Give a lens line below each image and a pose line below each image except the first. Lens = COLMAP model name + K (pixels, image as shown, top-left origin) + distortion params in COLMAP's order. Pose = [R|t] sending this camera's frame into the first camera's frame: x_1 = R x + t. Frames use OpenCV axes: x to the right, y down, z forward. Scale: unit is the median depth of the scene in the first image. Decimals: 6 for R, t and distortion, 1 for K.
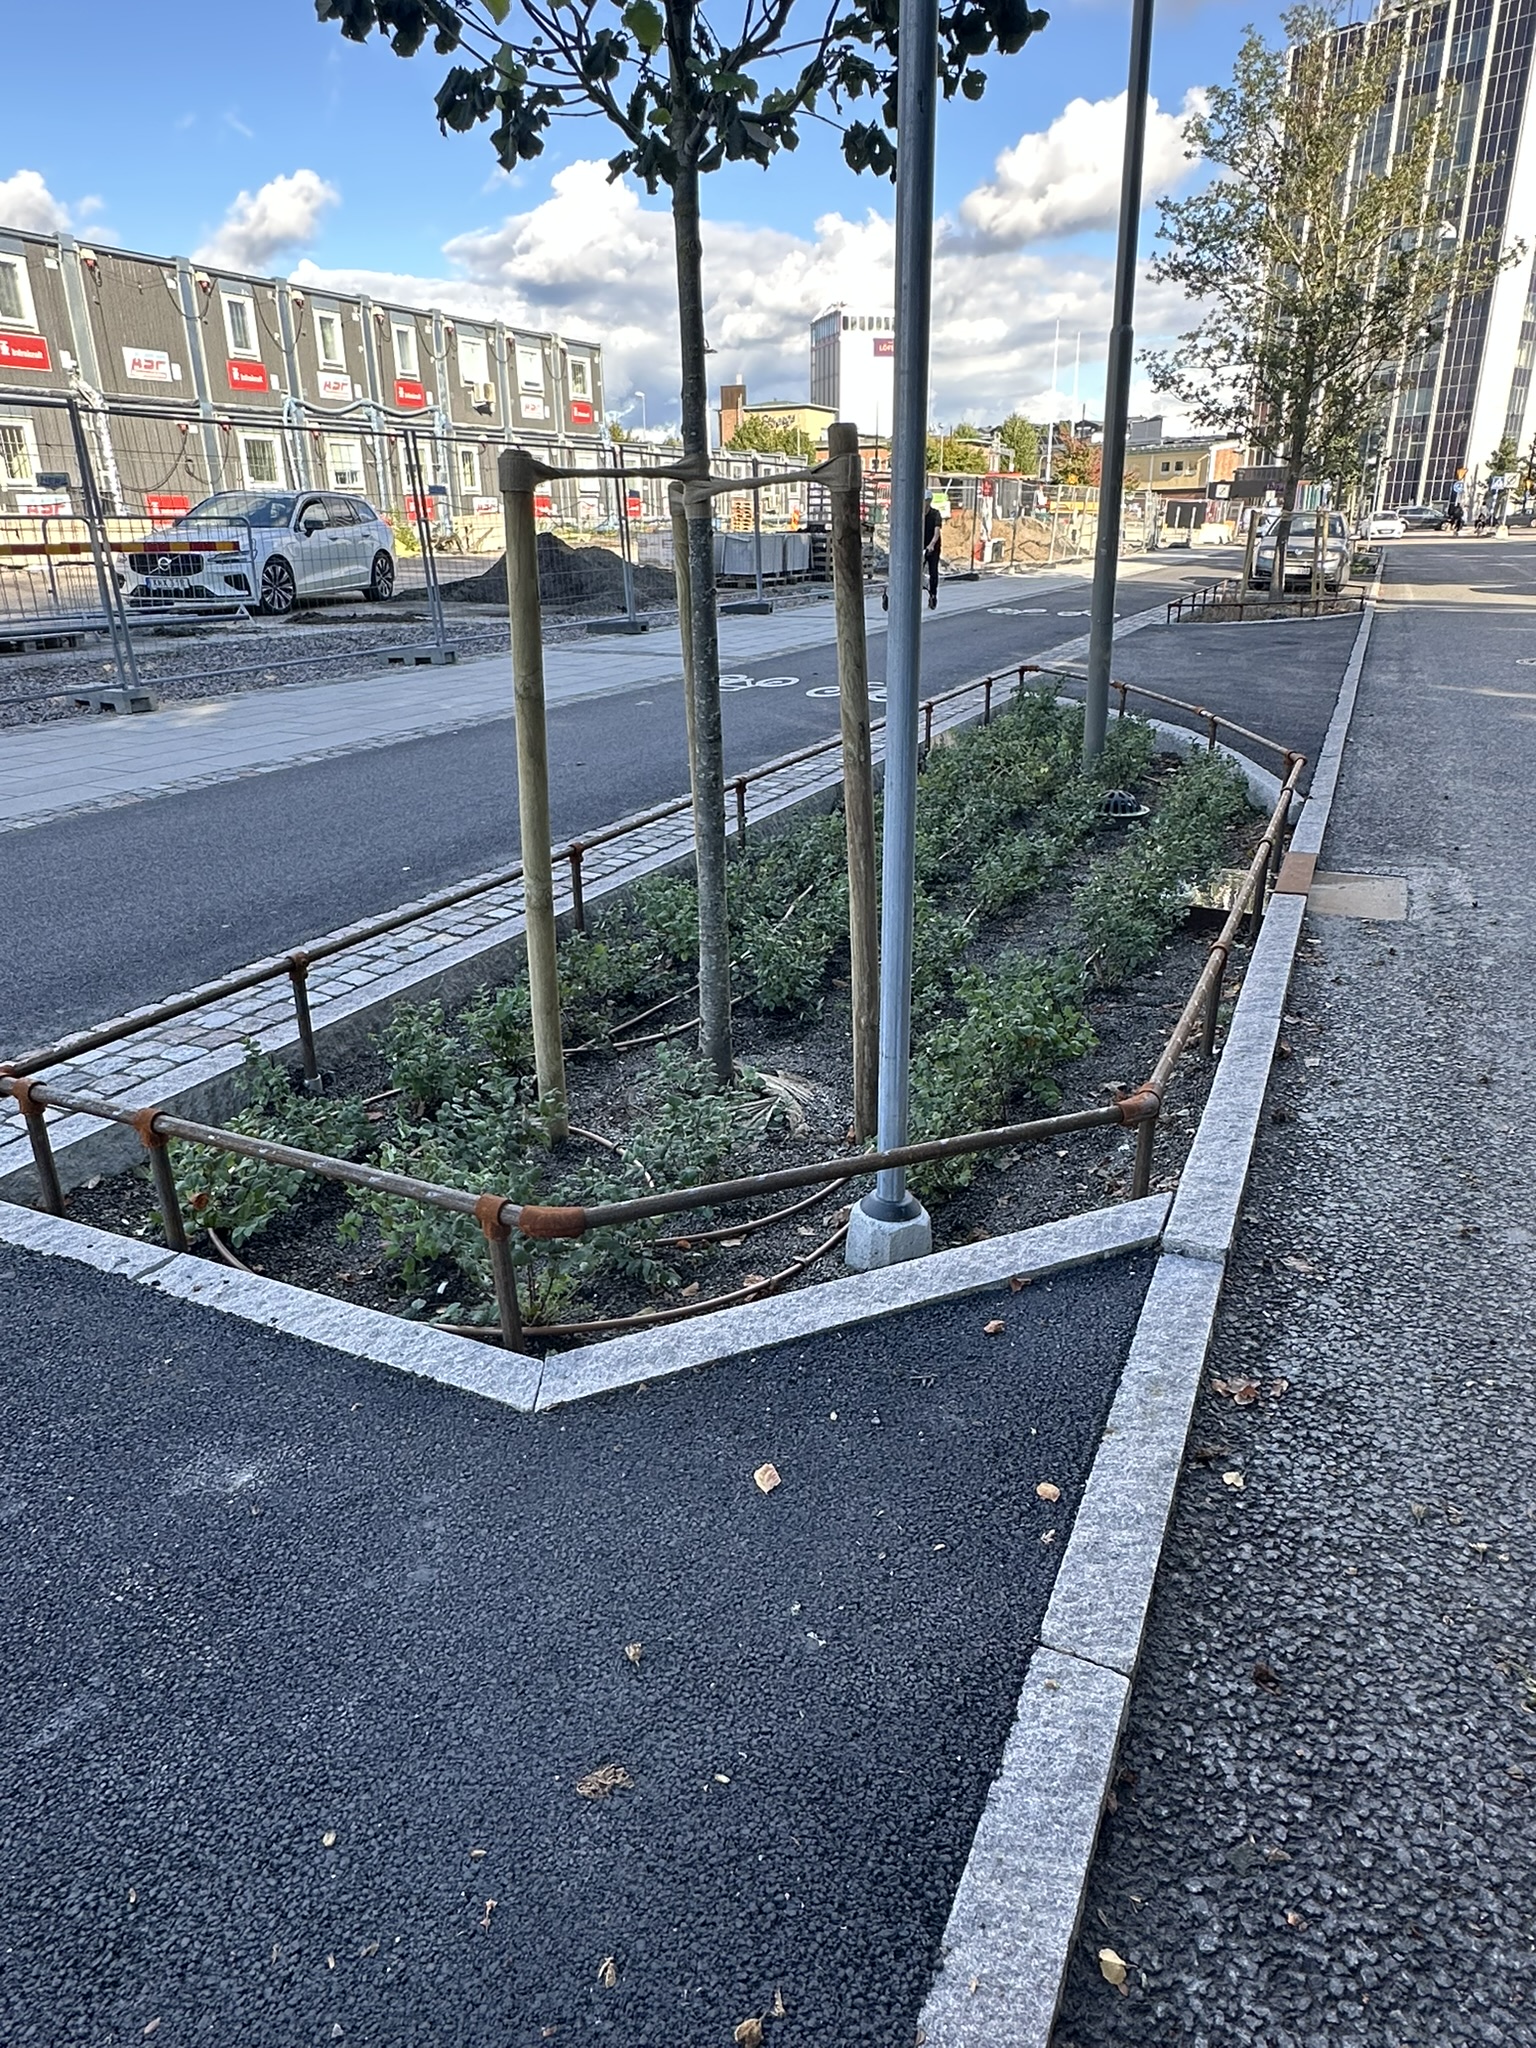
lens RADIAL K [[1262.0, 0, 758.2], [0, 1262.0, 1019.6], [0, 0, 1]] dist [-0.005785, 0.000999]
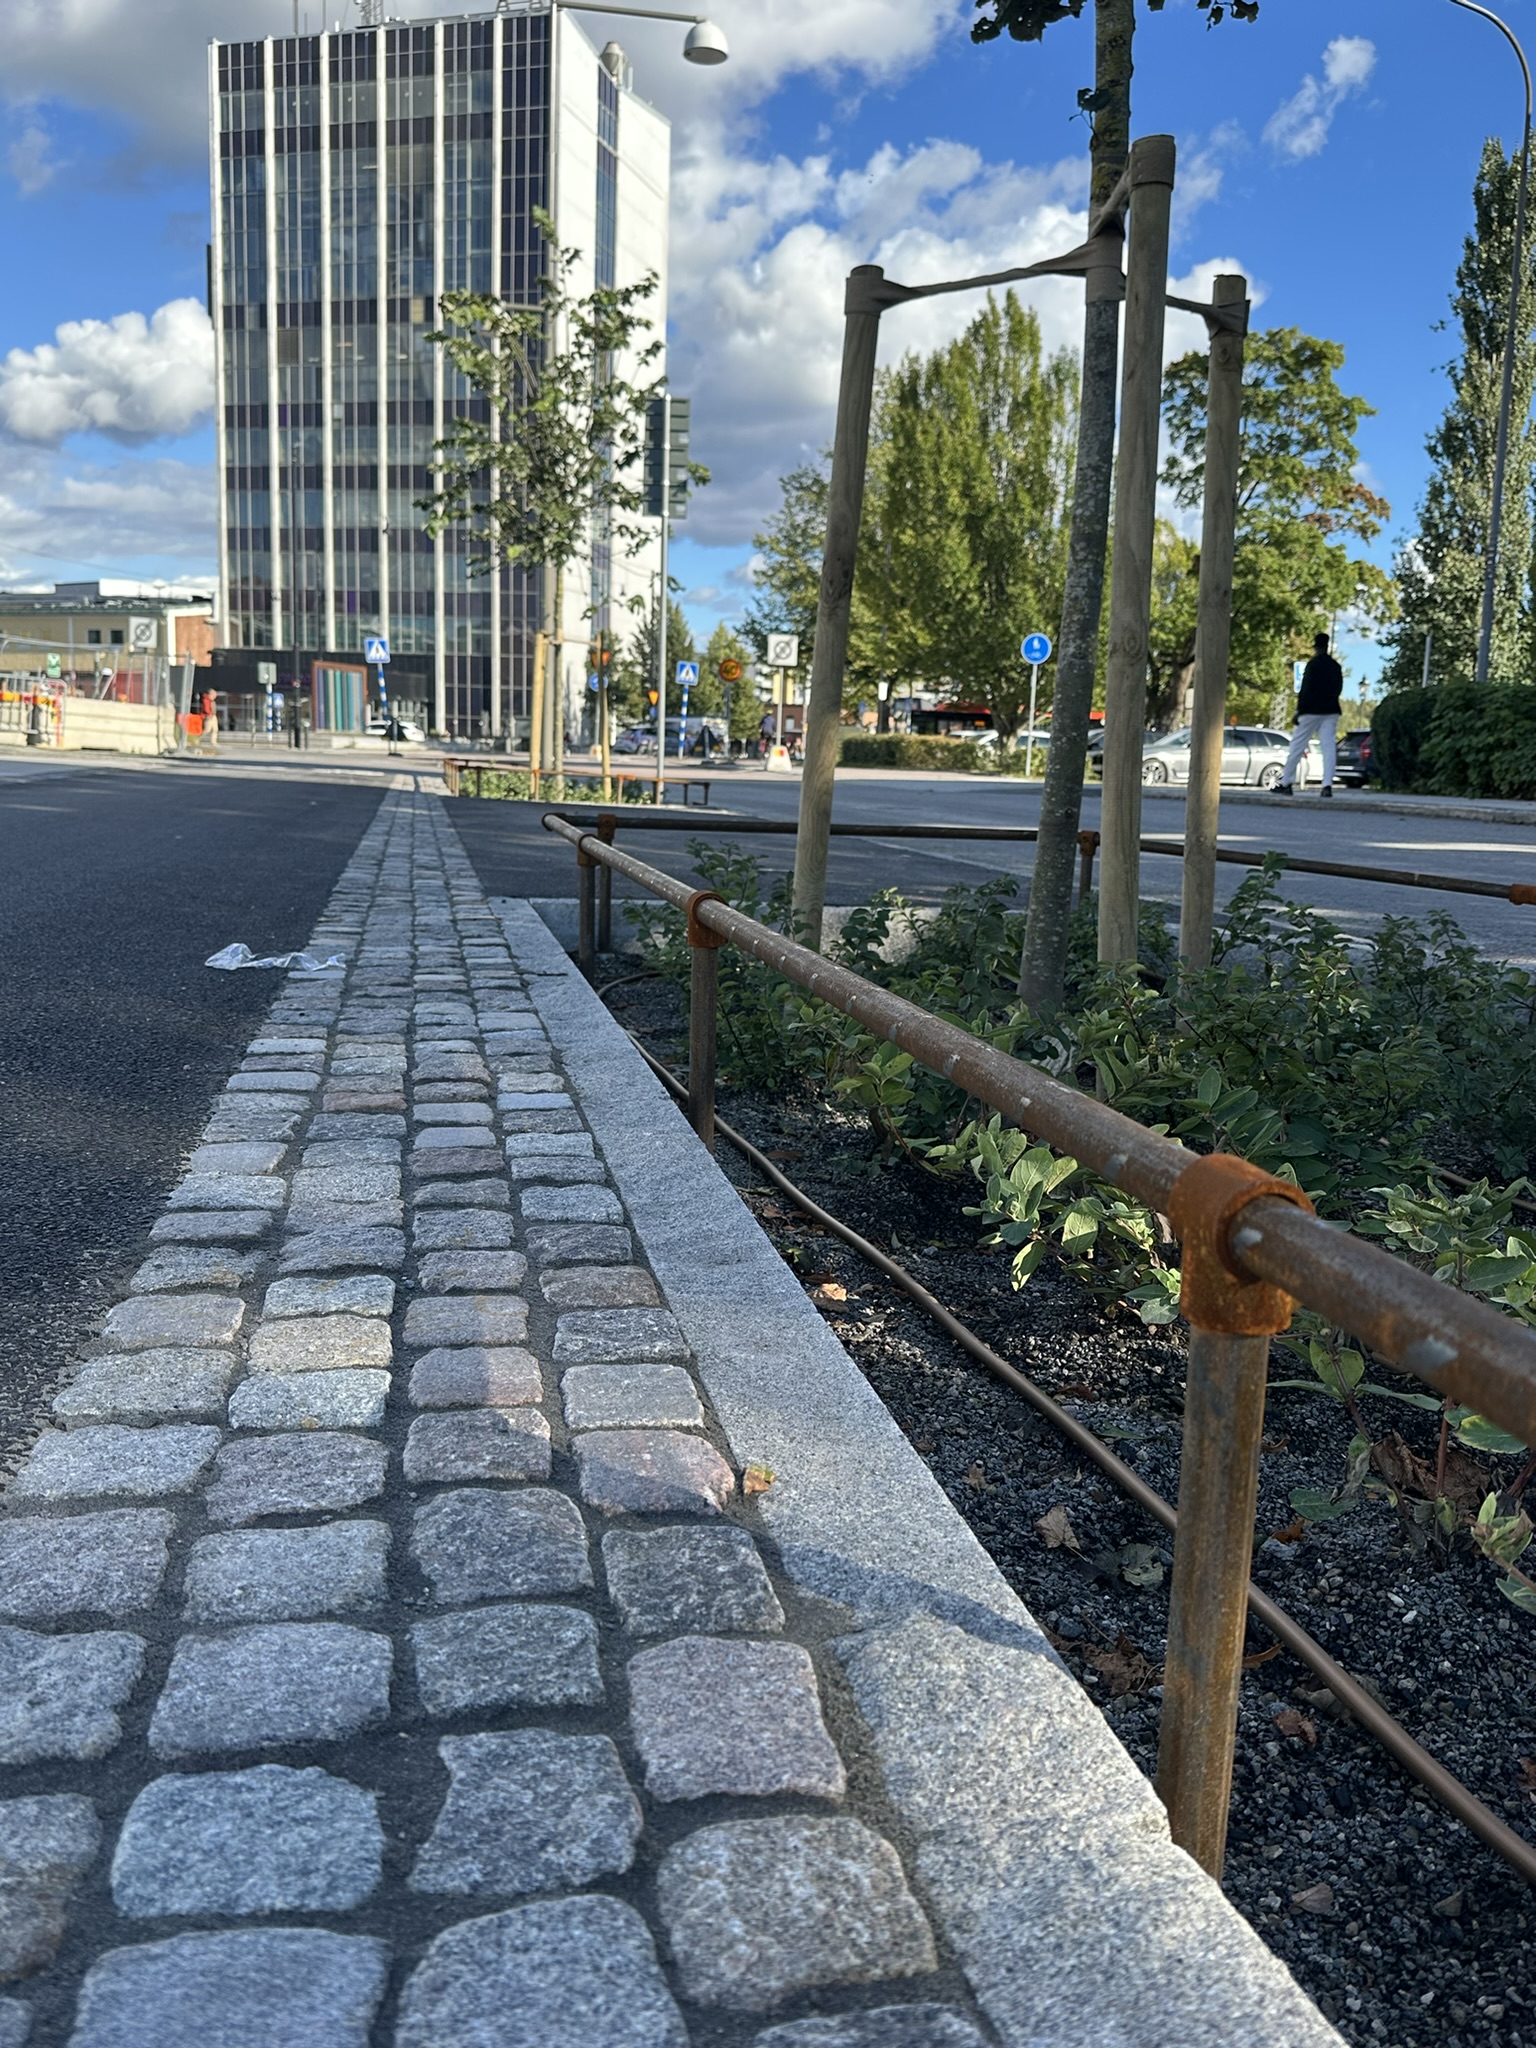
lens RADIAL K [[1618.3, 0, 749.6], [0, 1618.3, 1030.5], [0, 0, 1]] dist [0.069327, -0.111794]
pose [[0.798518, -0.055110, 0.599443, 1.865255], [0.173055, 0.974780, -0.140909, -1.806819], [-0.576560, 0.216255, 0.787917, 4.831699]]
